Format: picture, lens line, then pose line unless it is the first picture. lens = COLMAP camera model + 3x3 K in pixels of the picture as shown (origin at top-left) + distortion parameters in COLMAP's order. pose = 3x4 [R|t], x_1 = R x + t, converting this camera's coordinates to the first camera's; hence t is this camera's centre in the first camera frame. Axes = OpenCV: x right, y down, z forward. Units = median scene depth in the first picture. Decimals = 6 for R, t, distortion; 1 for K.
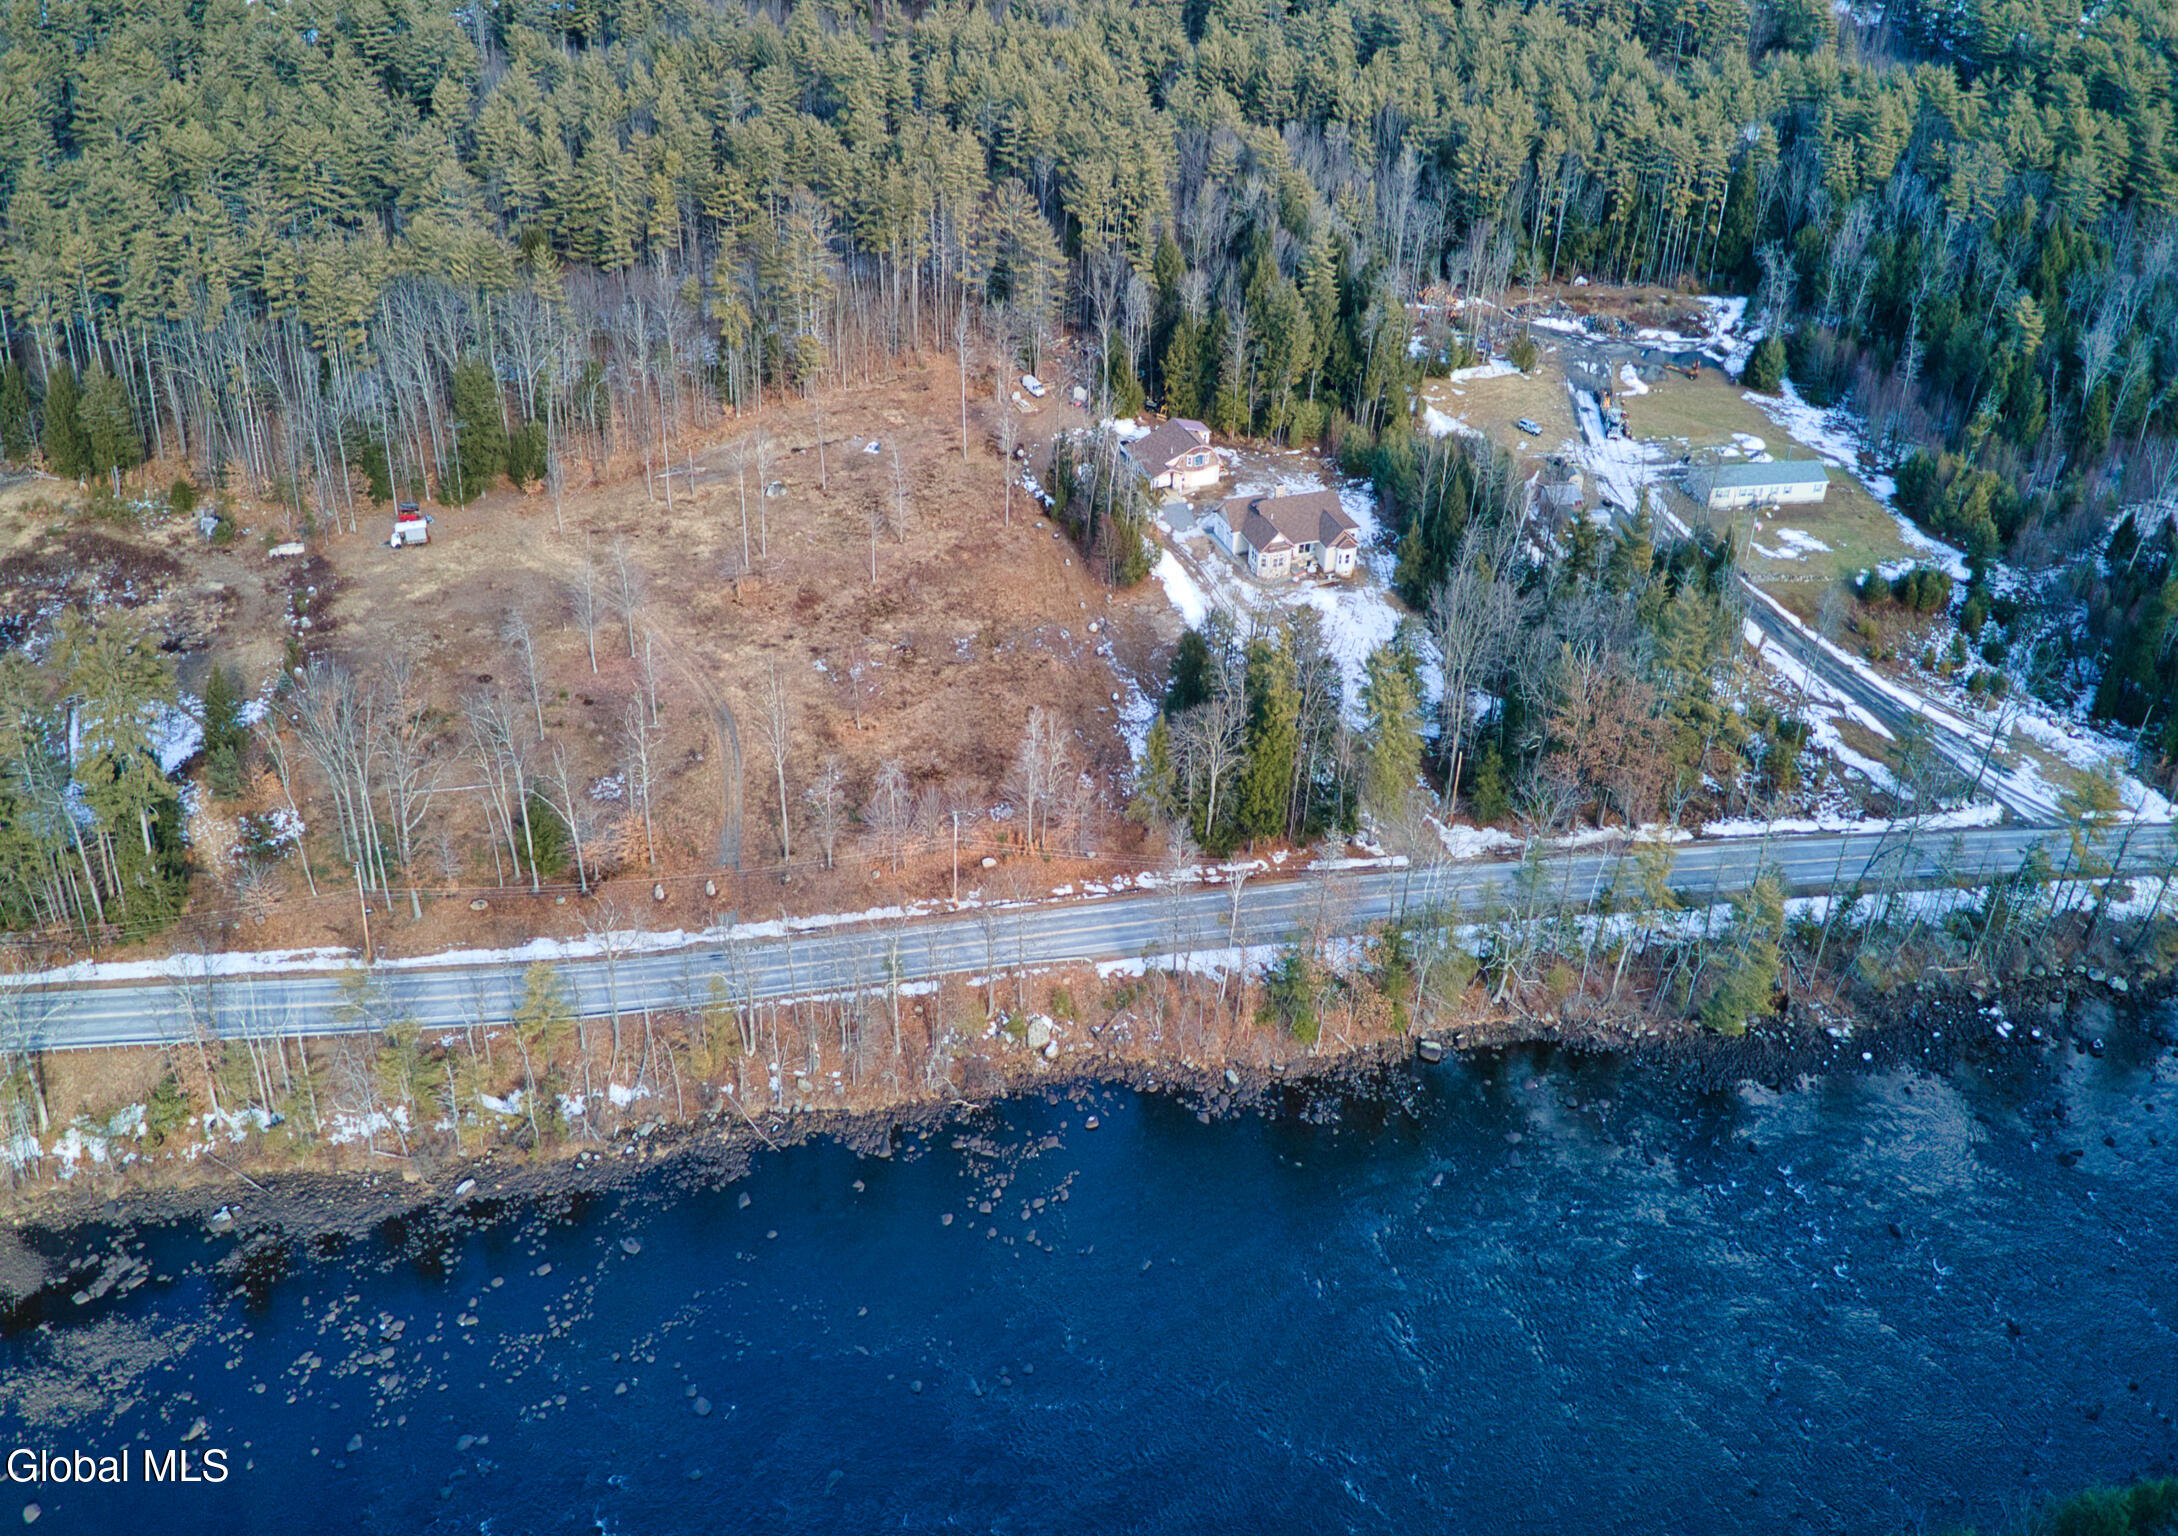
lens RADIAL K [[2001.8, 0, 1007.2], [0, 2001.8, 733.7], [0, 0, 1]] dist [0.284033, -0.636450]
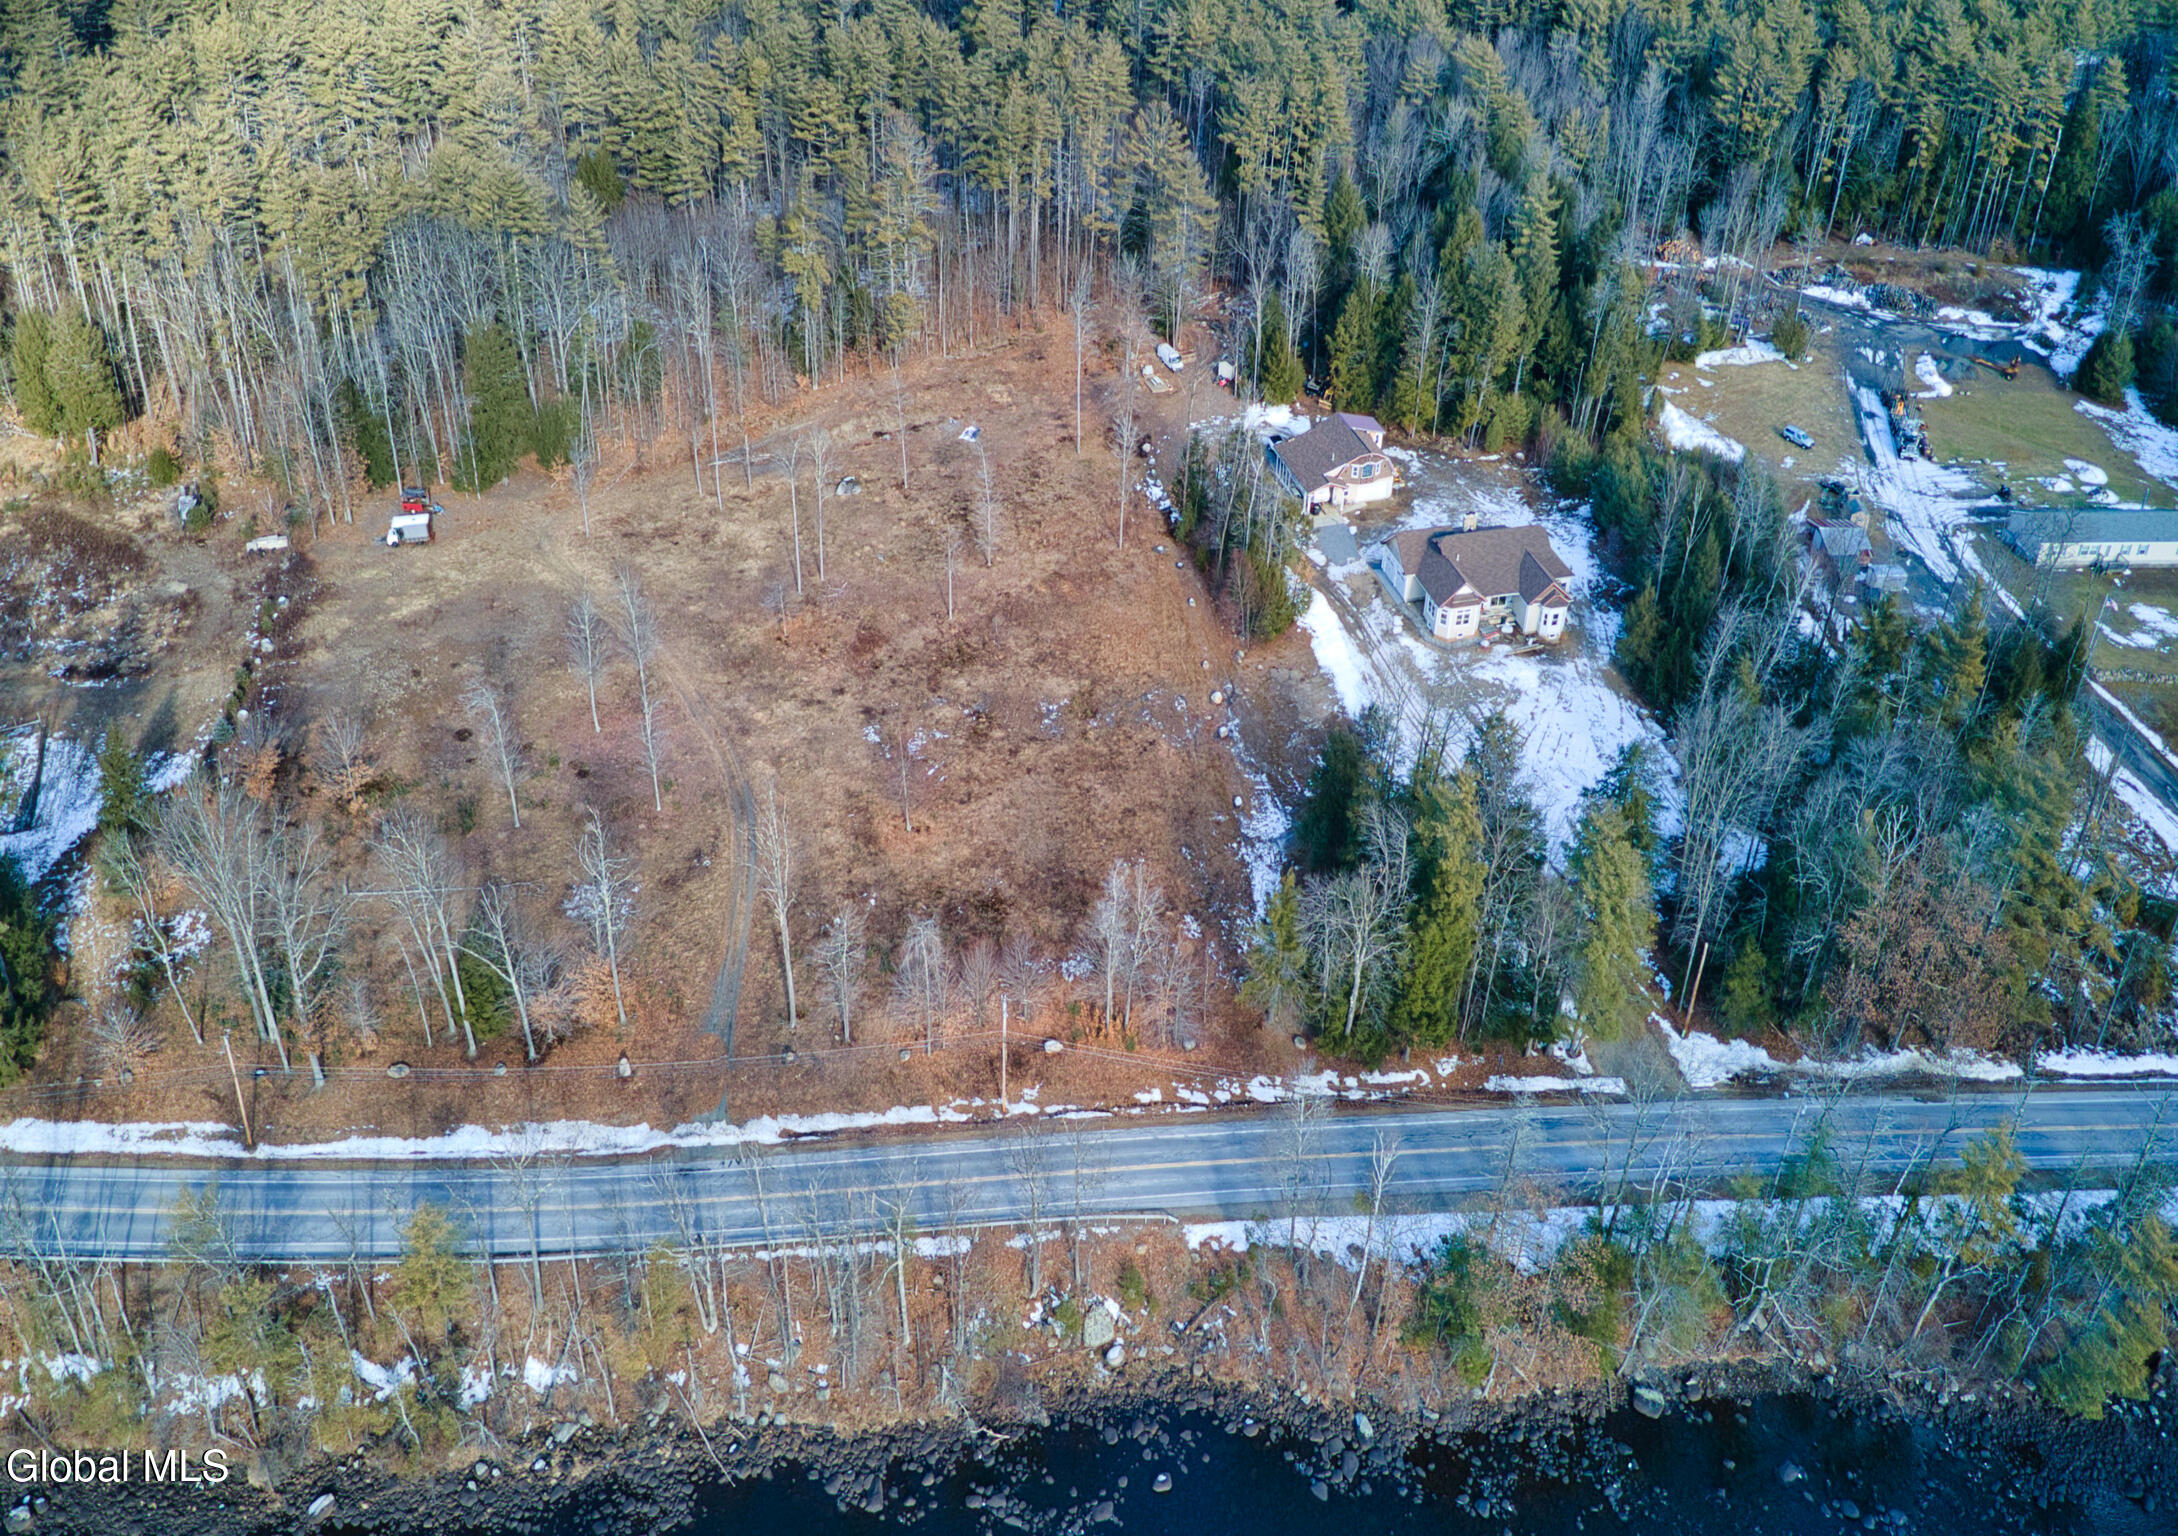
lens RADIAL K [[1985.6, 0, 1016.4], [0, 1985.6, 717.4], [0, 0, 1]] dist [0.383502, -0.954998]
pose [[0.995970, 0.041655, -0.079424, 0.027179], [-0.037888, 0.998111, 0.048359, -0.081123], [0.081289, -0.045154, 0.995667, 0.212233]]
